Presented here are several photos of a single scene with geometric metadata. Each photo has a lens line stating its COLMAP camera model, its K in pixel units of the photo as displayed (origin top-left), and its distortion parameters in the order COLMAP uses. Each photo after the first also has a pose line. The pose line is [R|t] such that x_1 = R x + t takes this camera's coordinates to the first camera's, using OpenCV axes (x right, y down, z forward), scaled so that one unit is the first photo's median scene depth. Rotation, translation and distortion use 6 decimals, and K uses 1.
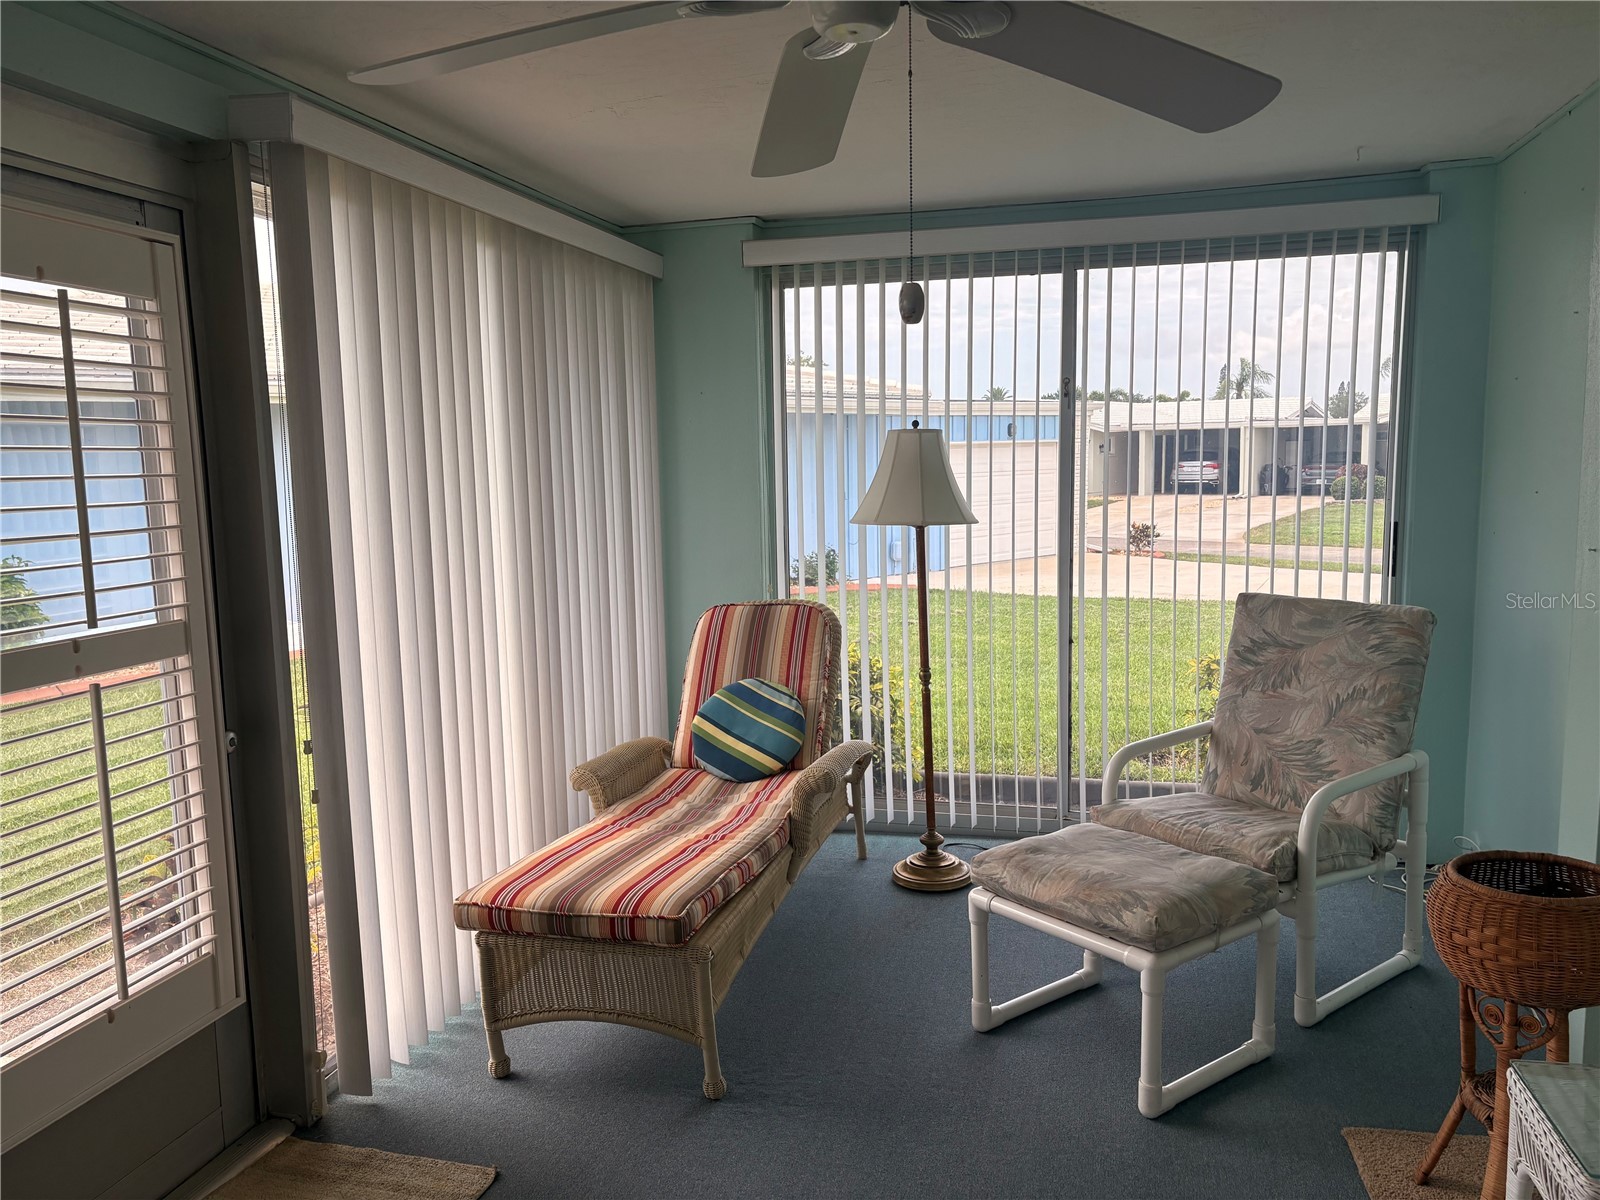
lens RADIAL K [[1171.5, 0, 800.0], [0, 1171.5, 600.0], [0, 0, 1]] dist [0.062218, -0.106046]
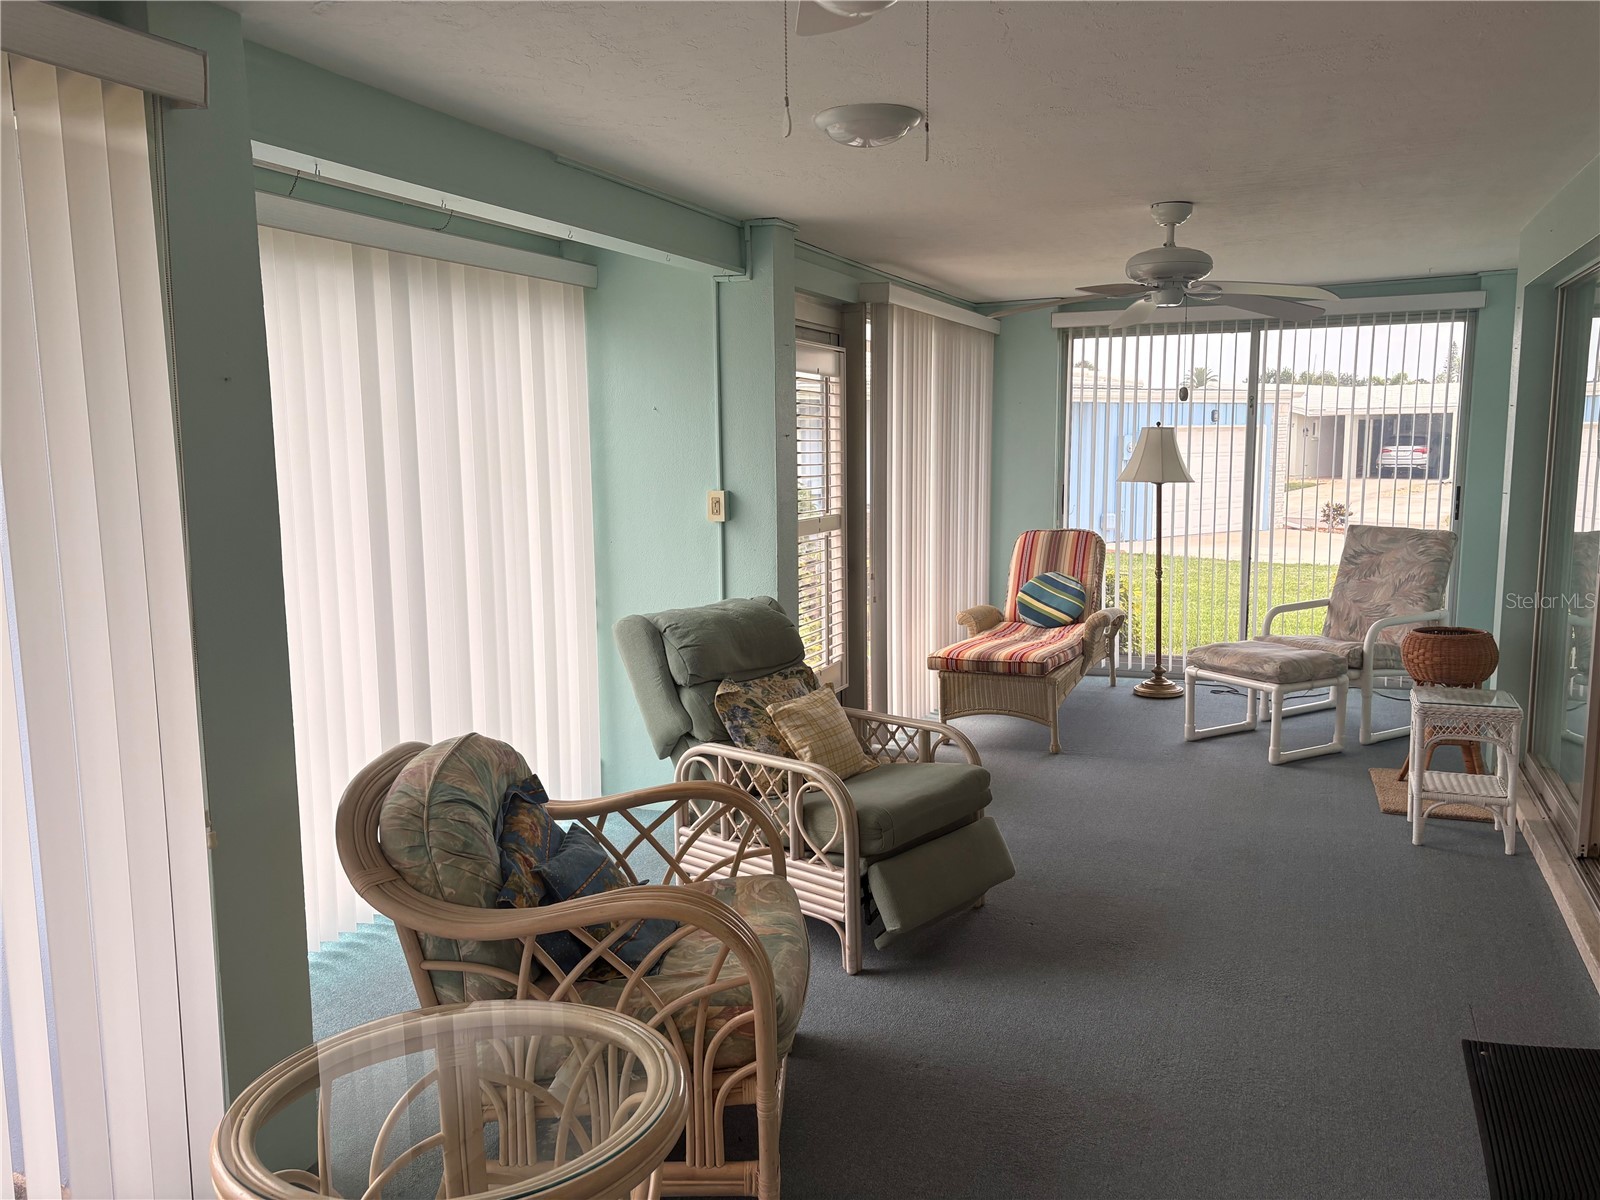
lens RADIAL K [[1185.4, 0, 791.3], [0, 1185.4, 593.4], [0, 0, 1]] dist [-0.000792, 0.000009]
pose [[0.986673, 0.030672, -0.159801, -0.146086], [-0.028870, 0.999491, 0.013581, 0.089793], [0.160137, -0.008786, 0.987056, -0.800387]]
